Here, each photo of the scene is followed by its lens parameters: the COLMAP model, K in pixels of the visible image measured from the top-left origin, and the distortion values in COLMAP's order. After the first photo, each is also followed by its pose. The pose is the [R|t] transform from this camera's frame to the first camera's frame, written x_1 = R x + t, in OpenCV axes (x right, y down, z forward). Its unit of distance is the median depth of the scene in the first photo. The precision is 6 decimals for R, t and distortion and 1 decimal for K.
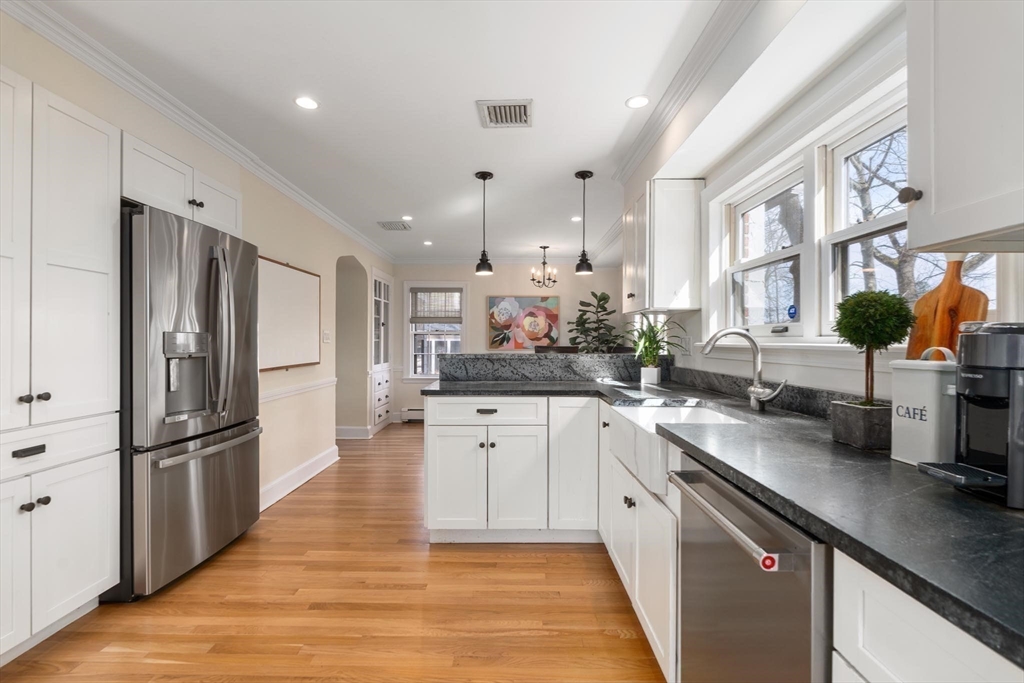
lens RADIAL K [[463.9, 0, 510.4], [0, 463.9, 343.7], [0, 0, 1]] dist [0.000083, 0.000268]
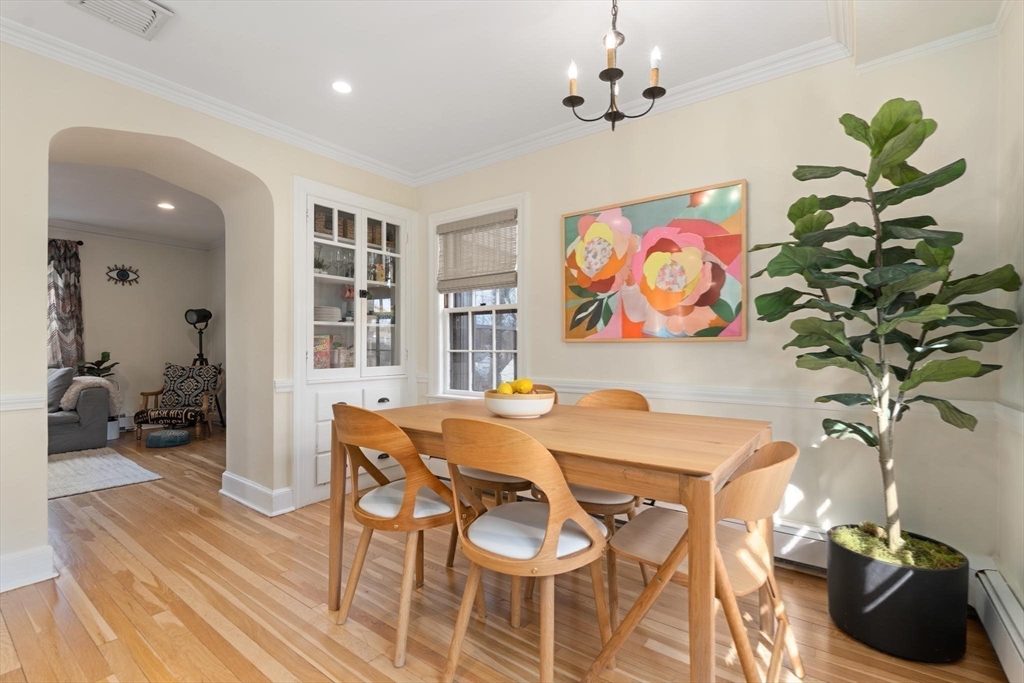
lens RADIAL K [[463.9, 0, 510.4], [0, 463.9, 343.7], [0, 0, 1]] dist [0.000083, 0.000268]
pose [[0.797331, -0.005589, -0.603517, 0.171876], [-0.000649, 0.999949, -0.010118, 0.019801], [0.603542, 0.008459, 0.797286, 0.628888]]
